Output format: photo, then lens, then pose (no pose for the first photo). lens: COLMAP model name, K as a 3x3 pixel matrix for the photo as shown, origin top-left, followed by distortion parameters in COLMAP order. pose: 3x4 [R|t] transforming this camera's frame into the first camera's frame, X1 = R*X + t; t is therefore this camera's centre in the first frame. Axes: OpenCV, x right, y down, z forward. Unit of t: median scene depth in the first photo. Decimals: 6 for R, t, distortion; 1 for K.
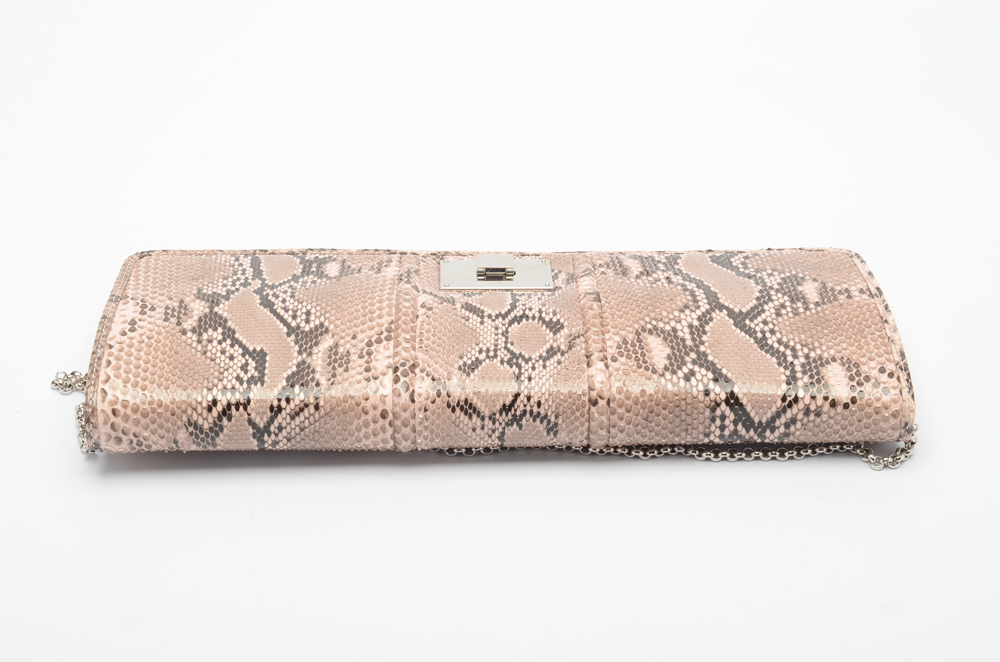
lens RADIAL K [[2080.8, 0, 500.1], [0, 2080.8, 330.9], [0, 0, 1]] dist [0.008648, 0.000000]
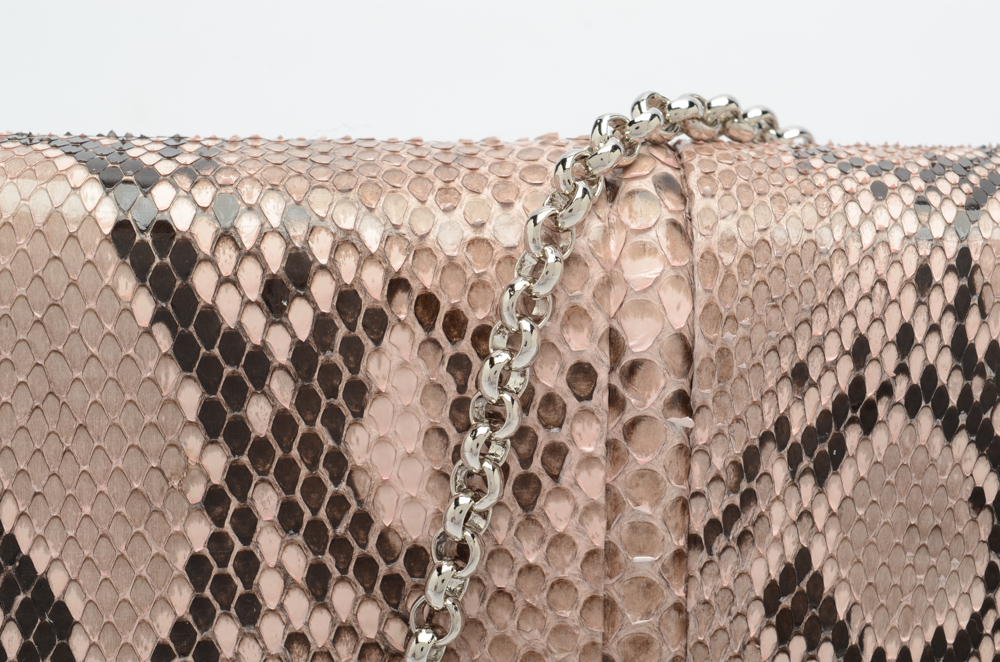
lens RADIAL K [[2186.0, 0, 500.0], [0, 2186.0, 330.8], [0, 0, 1]] dist [0.024844, 0.000000]
pose [[-0.998159, -0.034387, -0.049961, 0.077644], [-0.011369, -0.703061, 0.711039, -0.167620], [-0.059576, 0.710298, 0.701375, 0.810010]]
